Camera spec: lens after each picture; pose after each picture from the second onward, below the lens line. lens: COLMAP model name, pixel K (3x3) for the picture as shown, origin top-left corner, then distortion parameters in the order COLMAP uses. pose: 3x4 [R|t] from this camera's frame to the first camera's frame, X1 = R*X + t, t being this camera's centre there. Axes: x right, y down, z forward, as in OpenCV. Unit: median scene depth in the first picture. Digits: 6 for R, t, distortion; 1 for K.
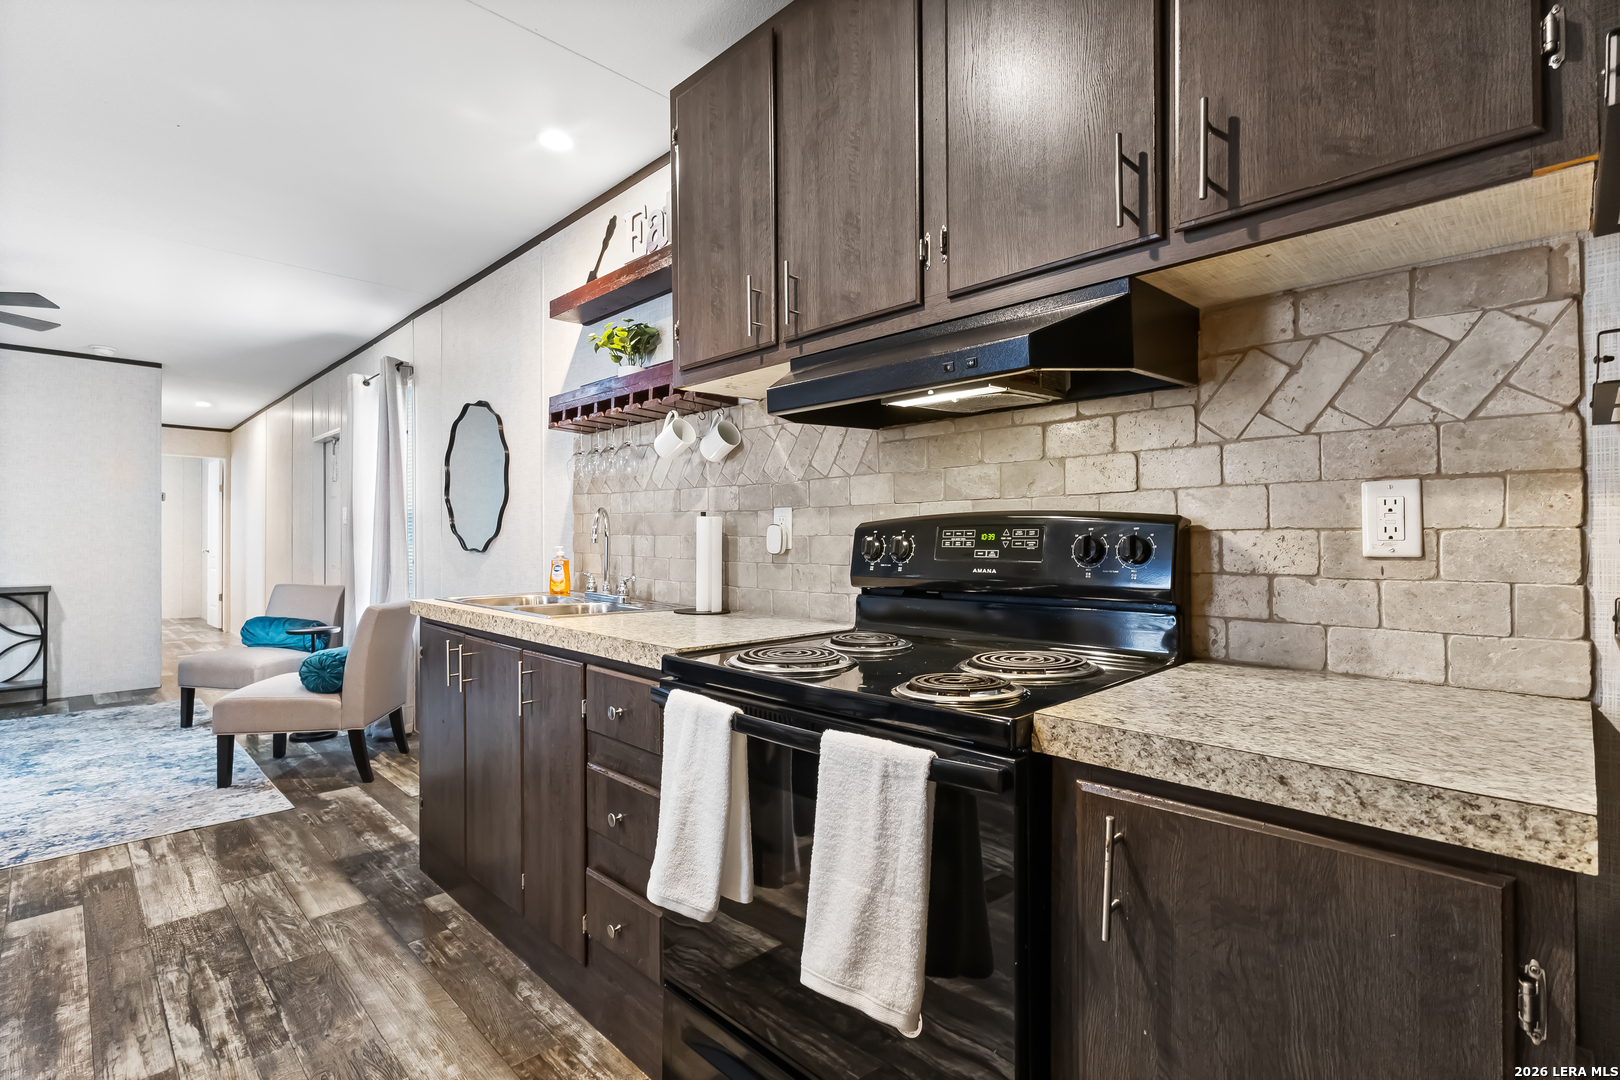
lens RADIAL K [[754.5, 0, 817.5], [0, 754.5, 534.7], [0, 0, 1]] dist [-0.000461, -0.000022]
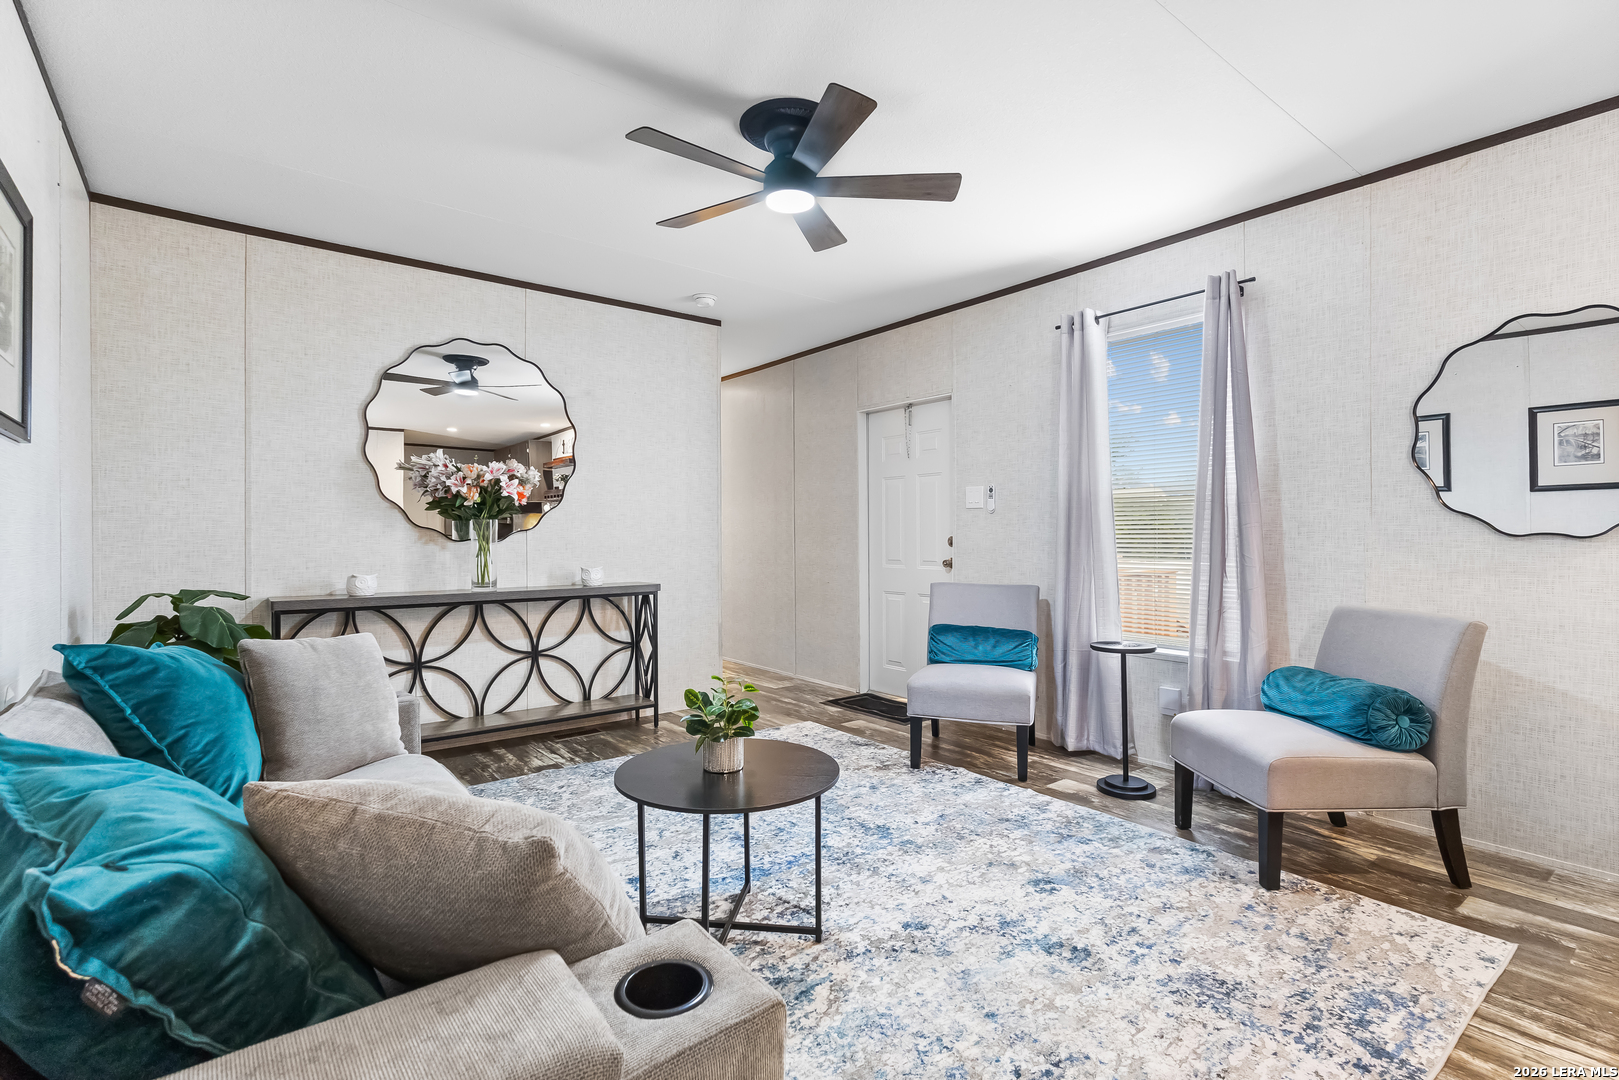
lens RADIAL K [[754.1, 0, 813.6], [0, 754.1, 500.9], [0, 0, 1]] dist [-0.000461, -0.000022]
pose [[0.992209, -0.008035, -0.124328, -1.790957], [0.002887, 0.999133, -0.041533, 0.024406], [0.124554, 0.040851, 0.991372, 0.432226]]
